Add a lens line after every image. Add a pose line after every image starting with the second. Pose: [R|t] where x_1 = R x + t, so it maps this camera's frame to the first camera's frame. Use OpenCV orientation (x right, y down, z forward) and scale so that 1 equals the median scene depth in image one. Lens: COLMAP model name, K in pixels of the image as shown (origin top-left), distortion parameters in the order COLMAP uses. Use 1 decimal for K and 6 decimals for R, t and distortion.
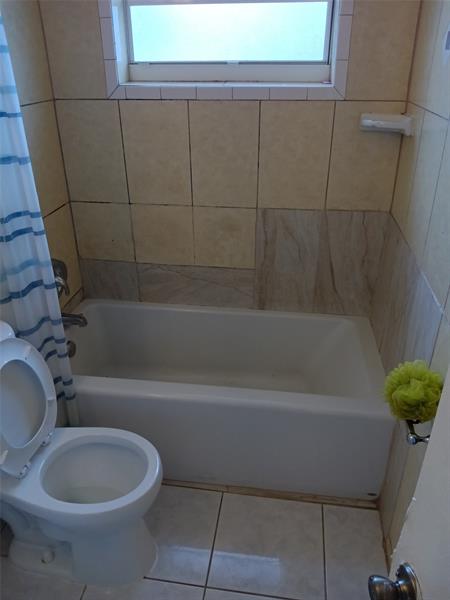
lens RADIAL K [[474.8, 0, 225.0], [0, 474.8, 300.0], [0, 0, 1]] dist [0.102842, -0.196997]
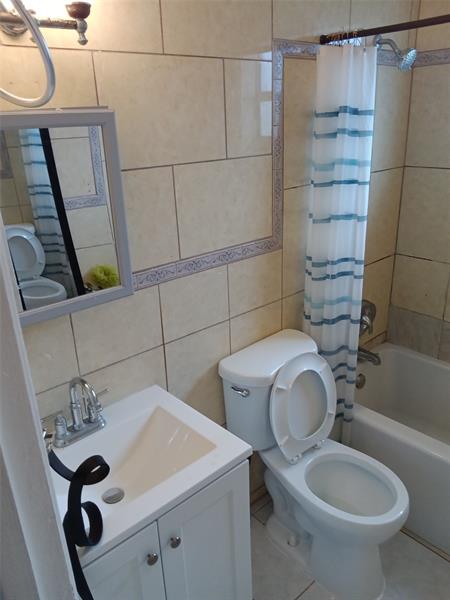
lens RADIAL K [[474.8, 0, 225.0], [0, 474.8, 300.0], [0, 0, 1]] dist [0.102842, -0.196997]
pose [[0.773983, 0.210857, -0.597068, 0.079094], [-0.265376, 0.964138, -0.003519, 0.009453], [0.574914, 0.161172, 0.802183, -0.140063]]
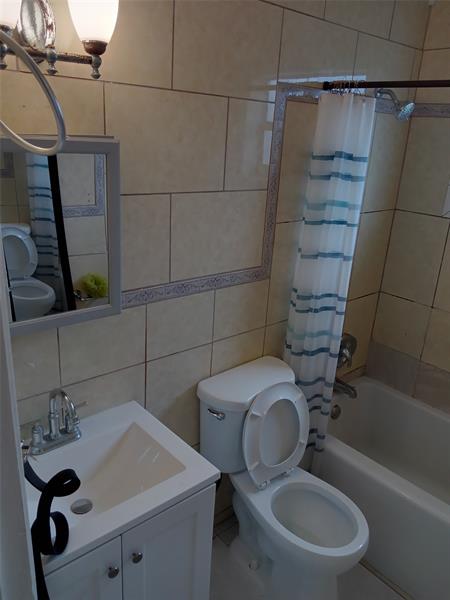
lens RADIAL K [[477.7, 0, 226.3], [0, 477.7, 301.8], [0, 0, 1]] dist [0.093236, -0.180575]
pose [[0.765058, 0.269211, -0.584989, 0.103267], [-0.354802, 0.934321, -0.034044, -0.016259], [0.537402, 0.233601, 0.810327, -0.169852]]
